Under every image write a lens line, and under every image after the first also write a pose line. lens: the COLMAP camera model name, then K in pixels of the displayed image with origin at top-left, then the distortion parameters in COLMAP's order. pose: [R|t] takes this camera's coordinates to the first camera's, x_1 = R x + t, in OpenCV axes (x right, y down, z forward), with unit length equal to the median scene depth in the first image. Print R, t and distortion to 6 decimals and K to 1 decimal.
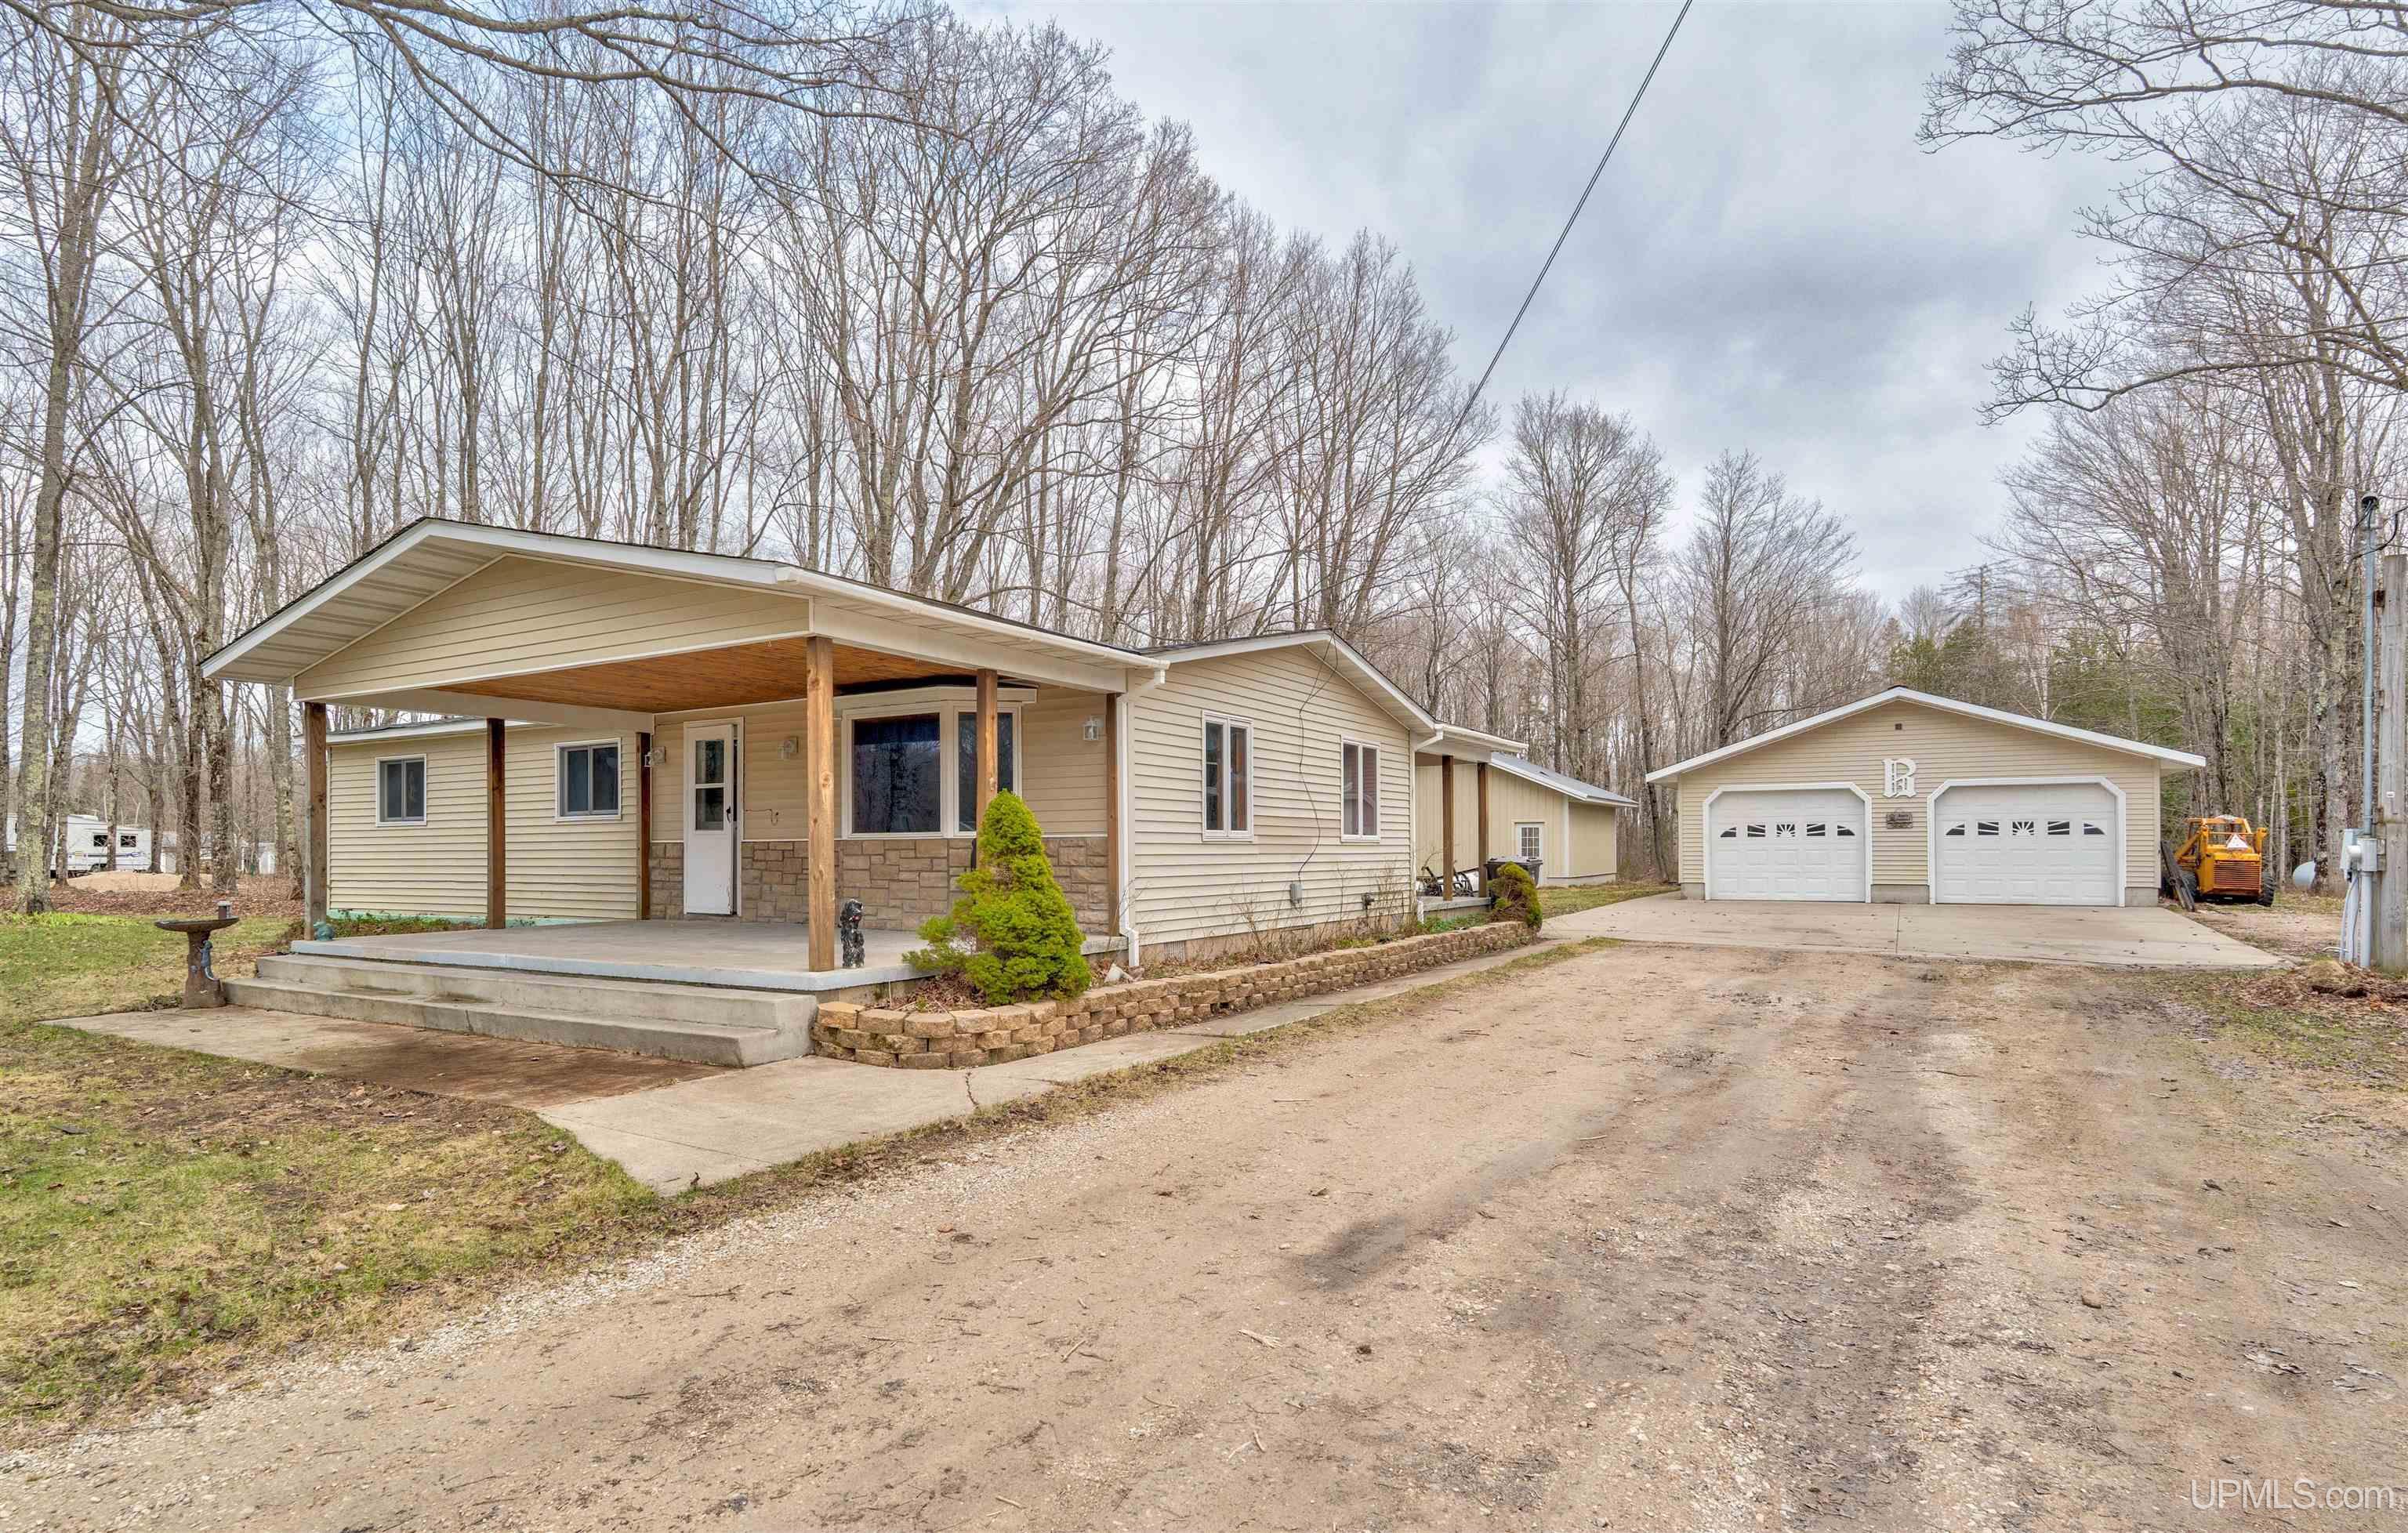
lens RADIAL K [[1203.3, 0, 1174.9], [0, 1203.3, 842.0], [0, 0, 1]] dist [0.004993, 0.000195]
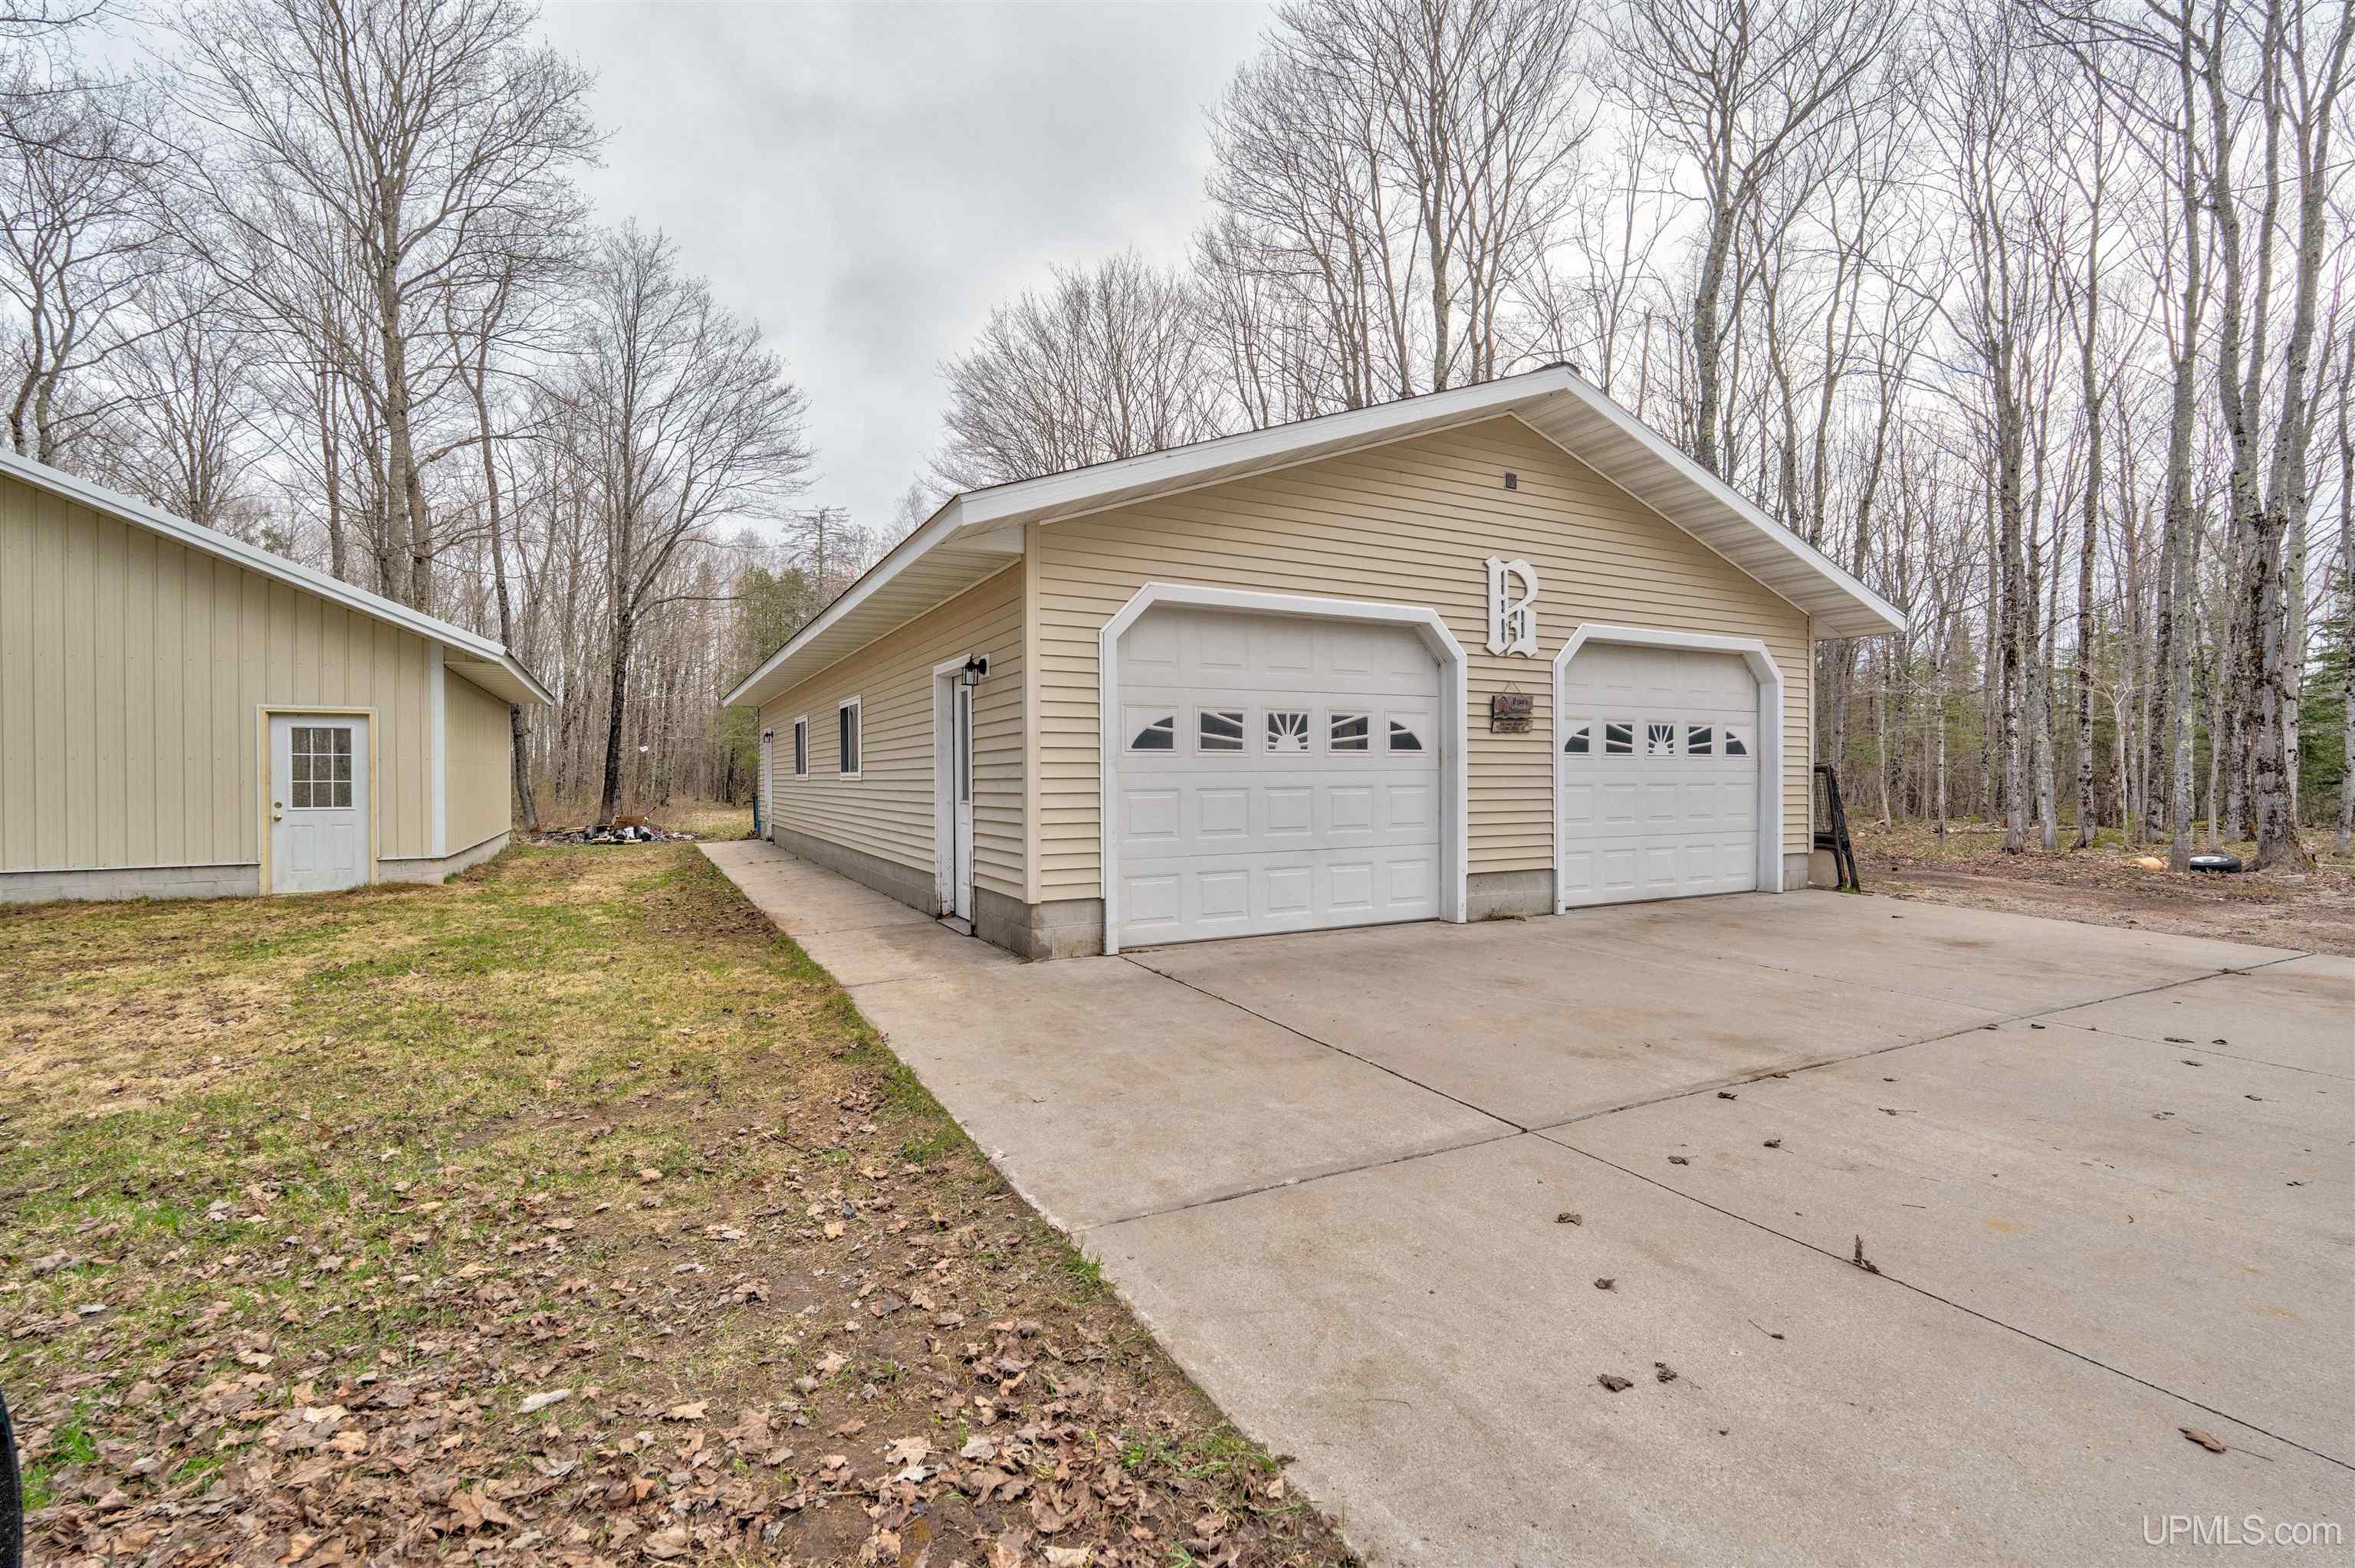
lens RADIAL K [[1031.2, 0, 1173.6], [0, 1031.2, 776.2], [0, 0, 1]] dist [0.003708, 0.000386]
pose [[0.529862, 0.001471, 0.848083, 0.237579], [-0.003541, 0.999994, 0.000478, 0.003220], [-0.848076, -0.003257, 0.529864, 0.872624]]
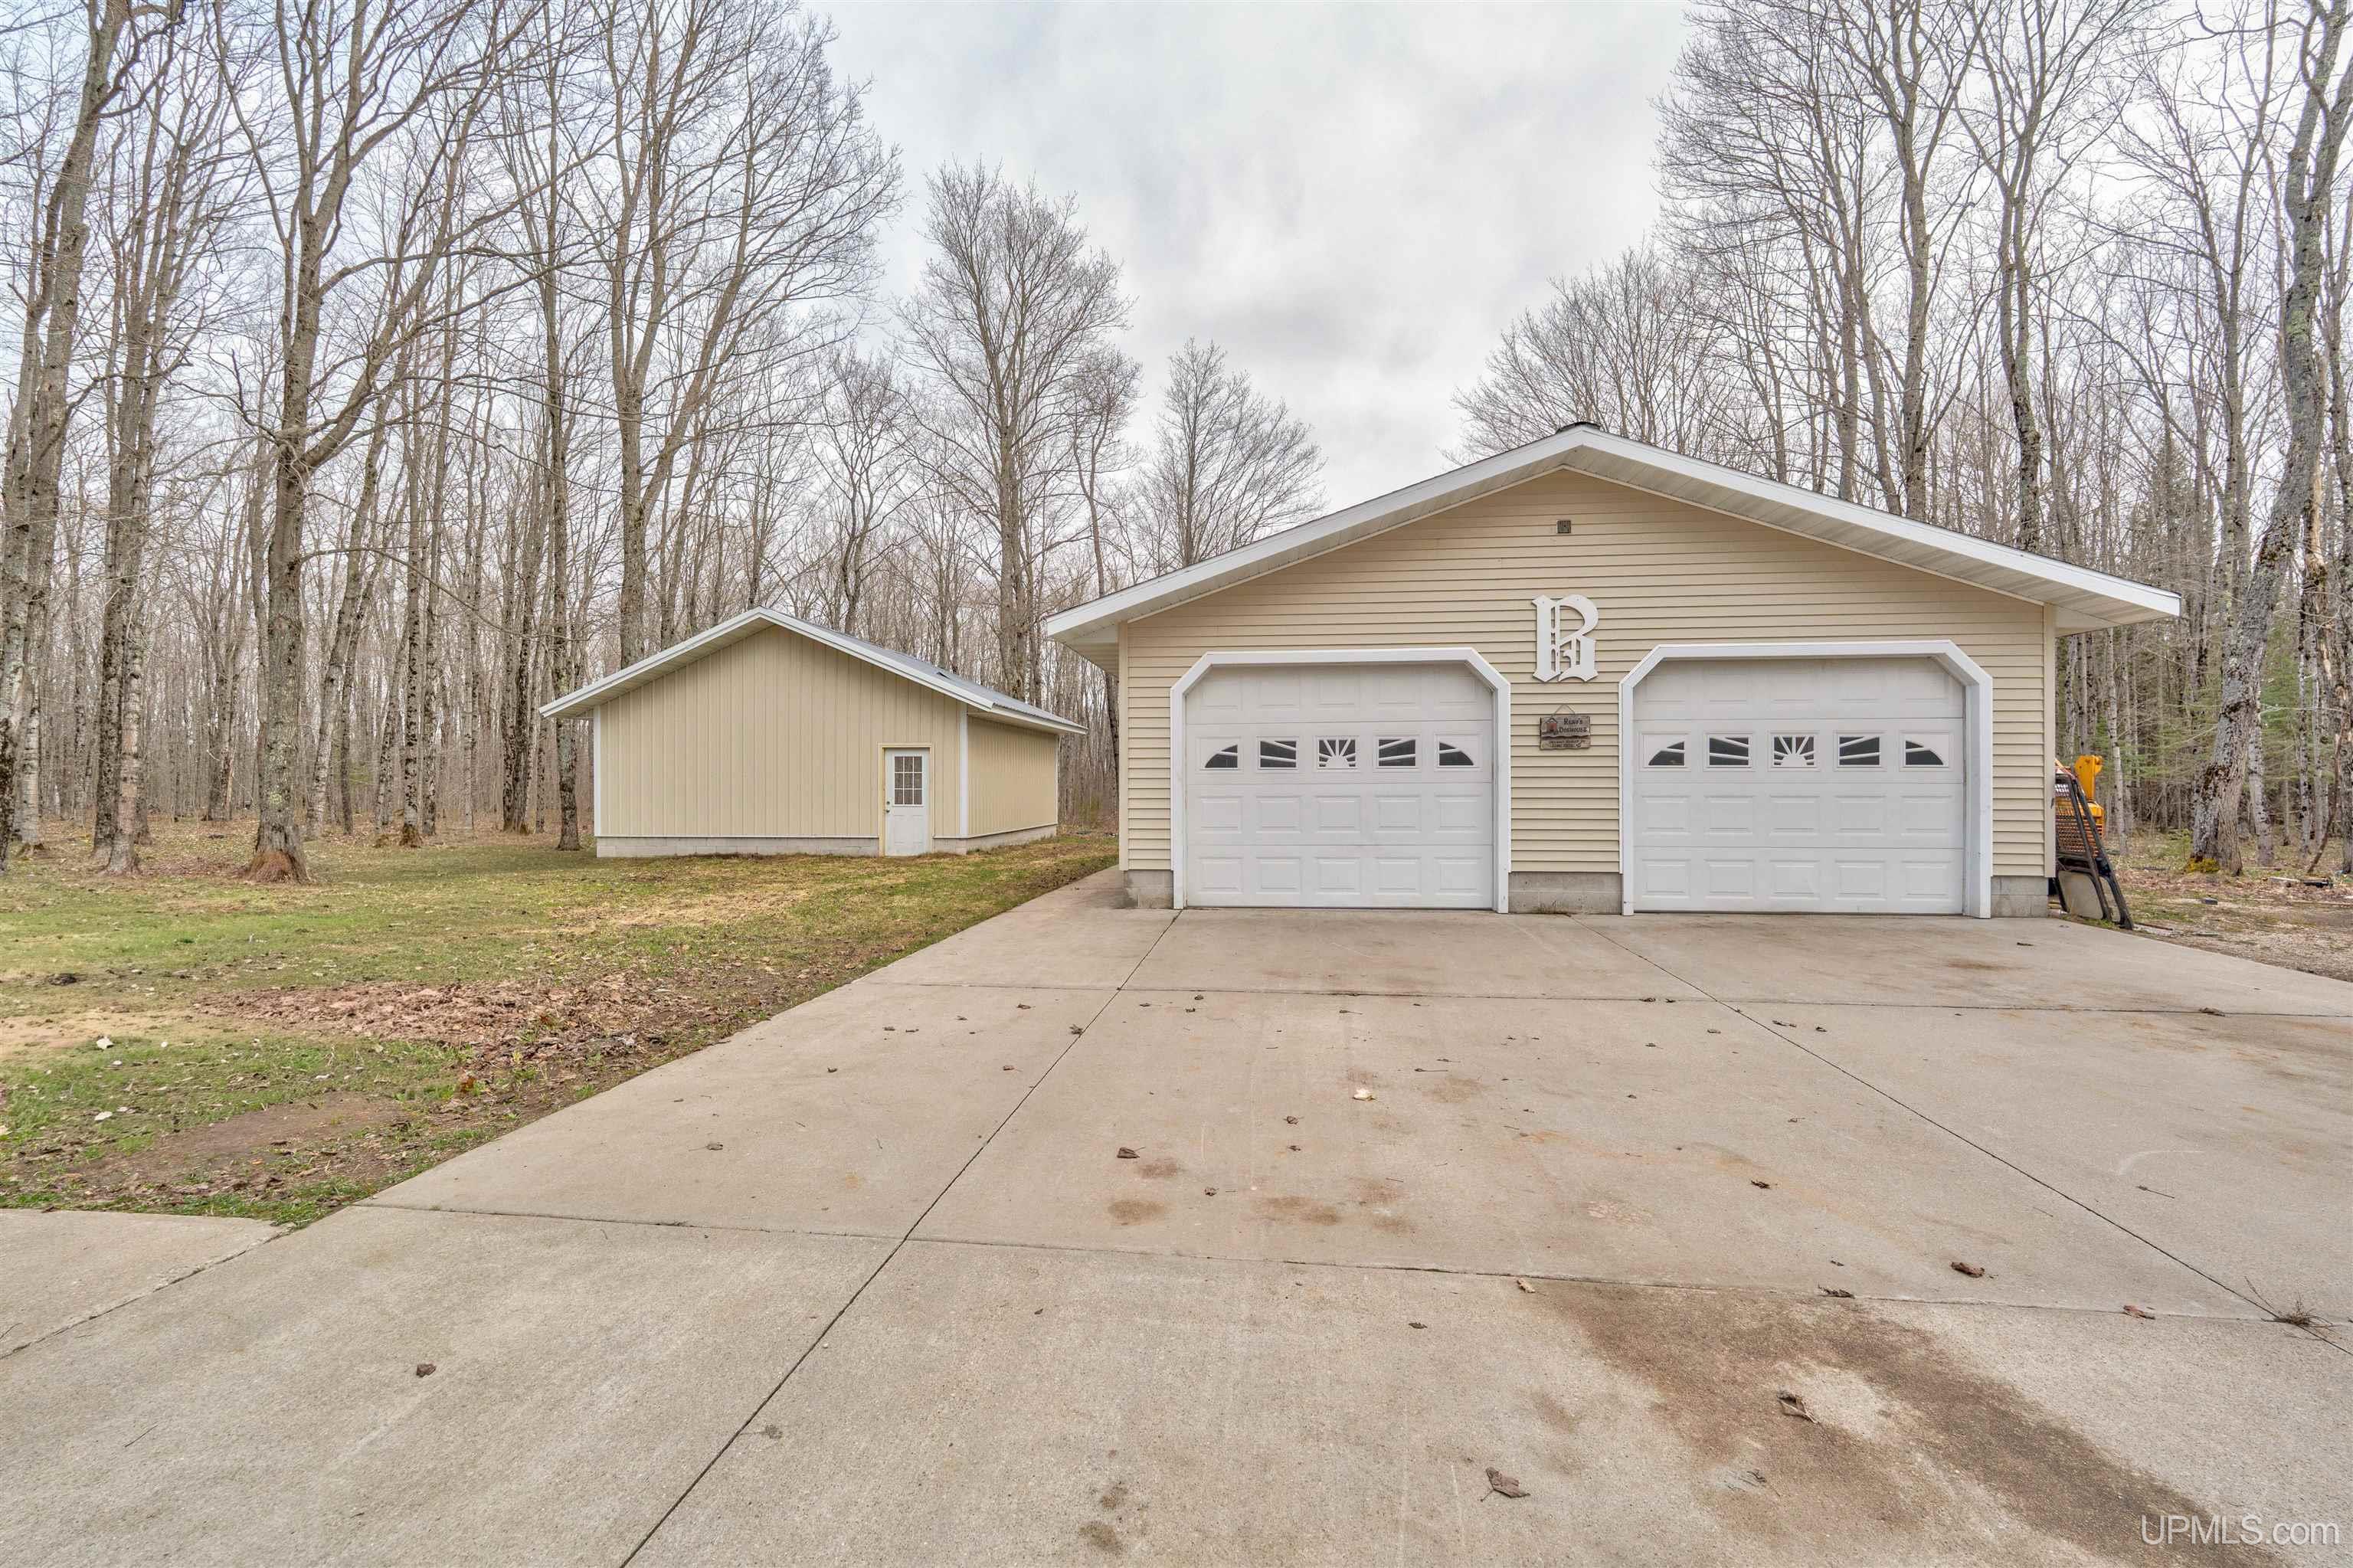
lens RADIAL K [[1030.5, 0, 1166.7], [0, 1030.5, 784.0], [0, 0, 1]] dist [0.003708, 0.000386]
pose [[0.915303, 0.002751, 0.402758, 0.293348], [-0.003552, 0.999993, 0.001242, 0.001651], [-0.402751, -0.002568, 0.915306, 0.673420]]
